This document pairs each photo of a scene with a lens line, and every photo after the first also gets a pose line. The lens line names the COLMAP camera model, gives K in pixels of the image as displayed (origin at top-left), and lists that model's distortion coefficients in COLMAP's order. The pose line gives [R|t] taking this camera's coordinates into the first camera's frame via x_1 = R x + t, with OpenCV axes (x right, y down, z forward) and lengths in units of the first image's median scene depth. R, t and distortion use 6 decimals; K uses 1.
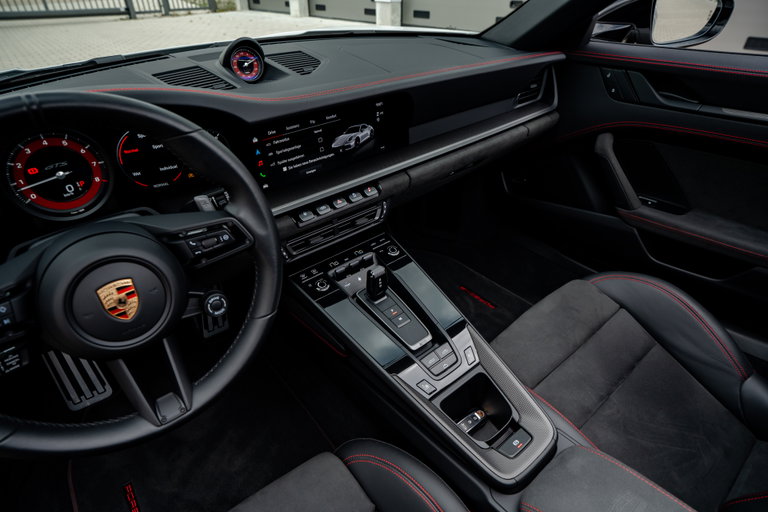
lens RADIAL K [[436.0, 0, 382.5], [0, 436.0, 259.2], [0, 0, 1]] dist [-0.052361, 0.031962]
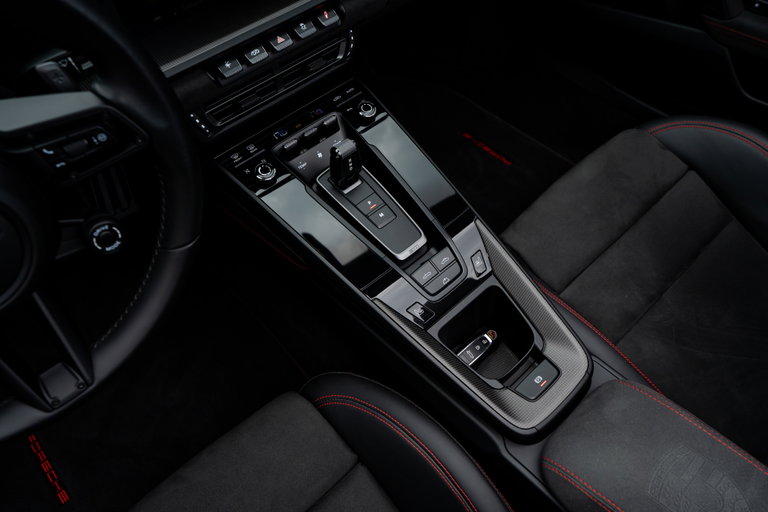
lens RADIAL K [[588.8, 0, 384.0], [0, 588.8, 256.0], [0, 0, 1]] dist [0.001985, 0.034305]
pose [[0.998089, -0.044934, 0.042422, 0.001957], [0.029483, 0.949577, 0.312145, -0.096527], [-0.054309, -0.310297, 0.949087, 0.075284]]
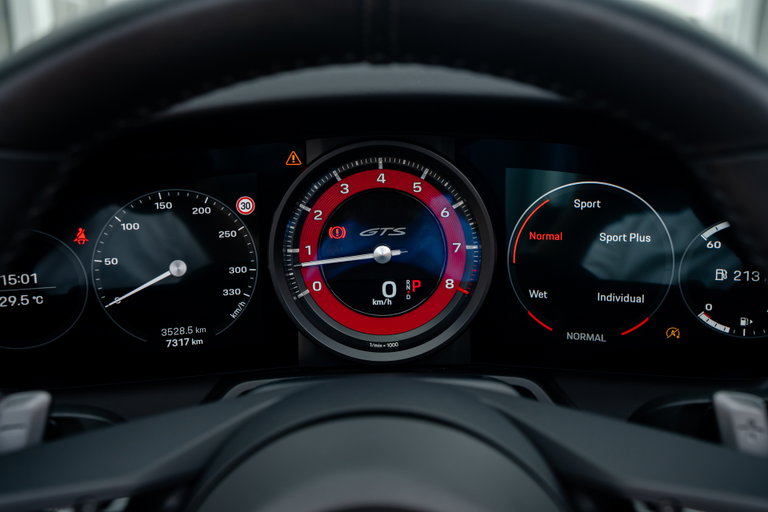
lens RADIAL K [[748.9, 0, 384.0], [0, 748.9, 256.0], [0, 0, 1]] dist [0.073177, 0.003118]
pose [[0.765057, 0.156103, -0.624756, -0.213070], [-0.368943, 0.901415, -0.226567, -0.019166], [0.527796, 0.403836, 0.747227, 0.331405]]
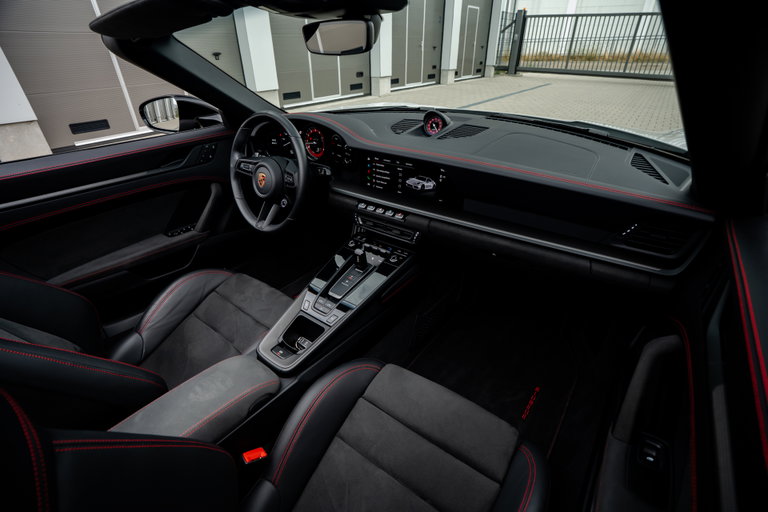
lens RADIAL K [[350.0, 0, 384.0], [0, 350.0, 256.0], [0, 0, 1]] dist [-0.037310, 0.000771]
pose [[0.229613, 0.513504, -0.826796, 1.111422], [-0.535827, 0.775860, 0.333062, -0.450786], [0.812507, 0.366544, 0.453297, 0.471504]]
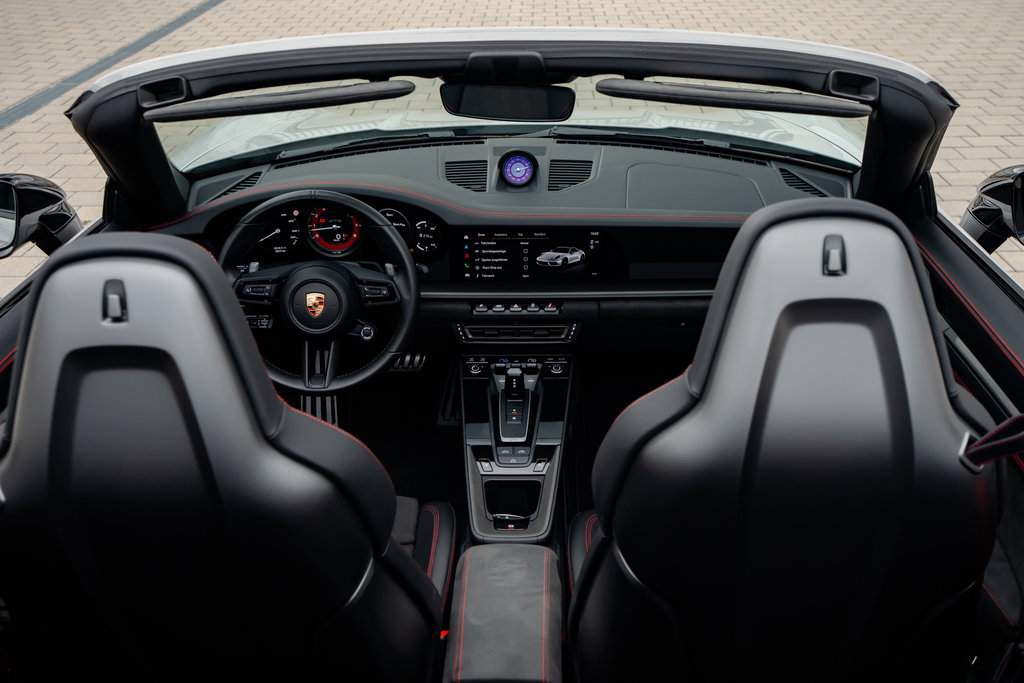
lens RADIAL K [[1124.3, 0, 507.1], [0, 1124.3, 326.8], [0, 0, 1]] dist [0.162289, 0.008085]
pose [[0.748793, 0.290609, -0.595697, 1.655194], [-0.378240, 0.925396, -0.023999, -0.002966], [0.544282, 0.243287, 0.802851, -1.358969]]
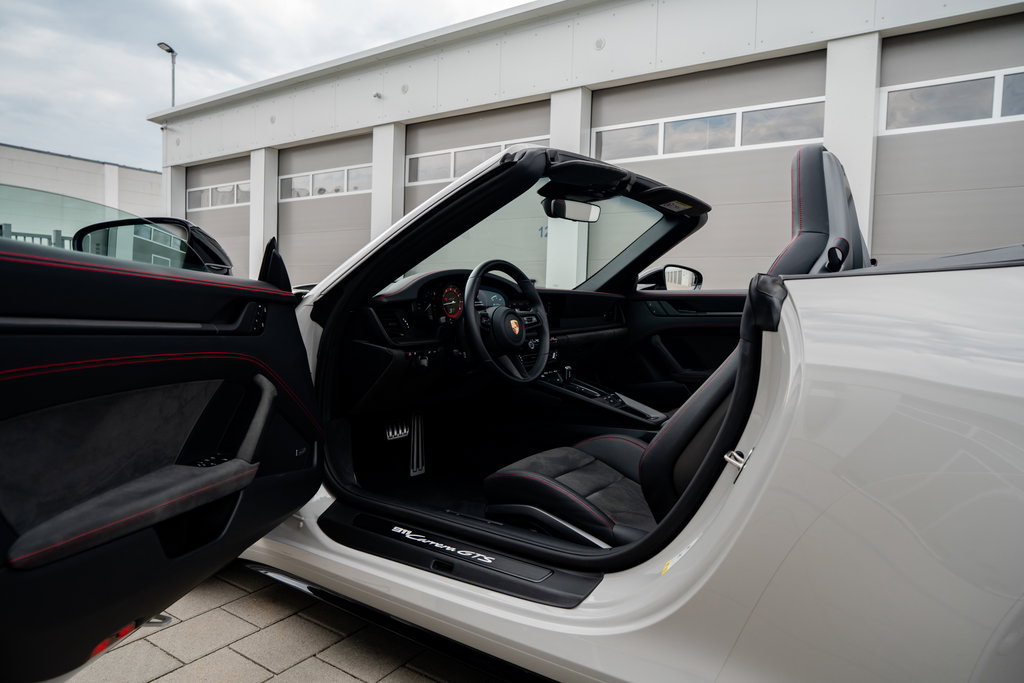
lens RADIAL K [[654.4, 0, 513.2], [0, 654.4, 342.1], [0, 0, 1]] dist [-0.004728, -0.001486]
pose [[0.963664, 0.014040, 0.266749, -1.042072], [0.121536, 0.866220, -0.484657, 1.333688], [-0.237868, 0.499466, 0.833038, -1.481687]]
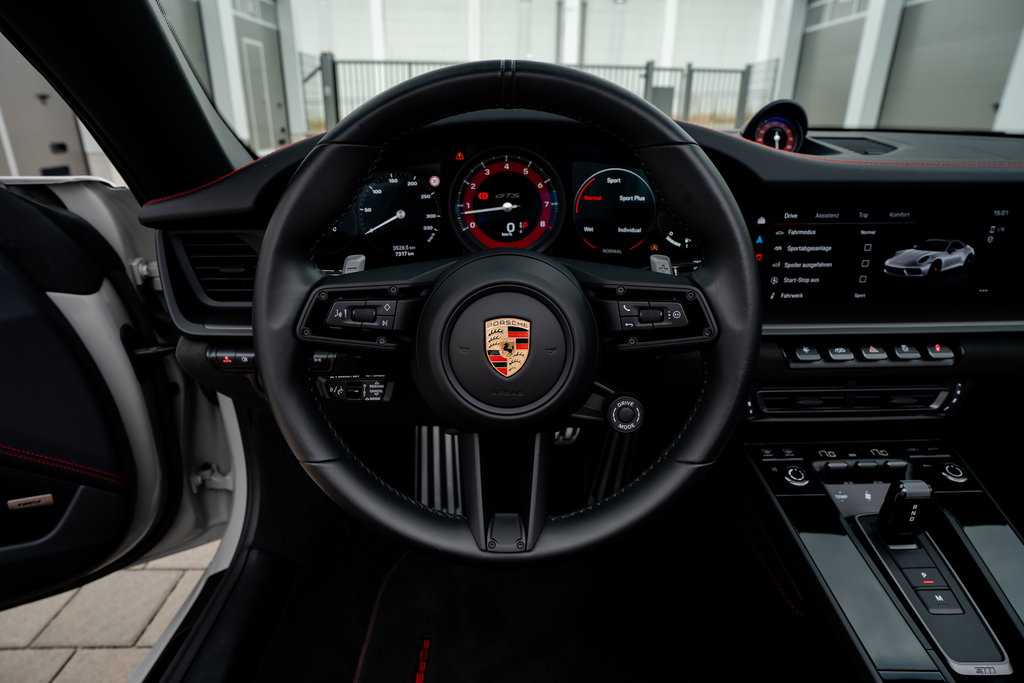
lens RADIAL K [[584.1, 0, 513.7], [0, 584.1, 339.8], [0, 0, 1]] dist [-0.052639, 0.029989]
pose [[0.776392, 0.246716, -0.579954, -0.030762], [-0.365985, 0.925638, -0.096177, 0.103748], [0.513099, 0.286926, 0.808952, 0.138077]]
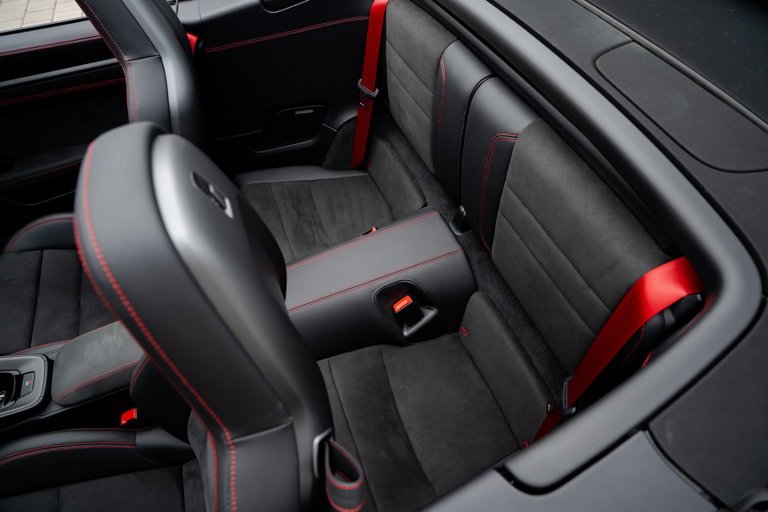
lens RADIAL K [[453.8, 0, 384.0], [0, 453.8, 256.0], [0, 0, 1]] dist [-0.003554, -0.000475]
pose [[0.318706, -0.723715, 0.612098, 0.048553], [0.559022, 0.665021, 0.495218, 0.032537], [-0.765455, 0.184347, 0.616519, -0.856401]]
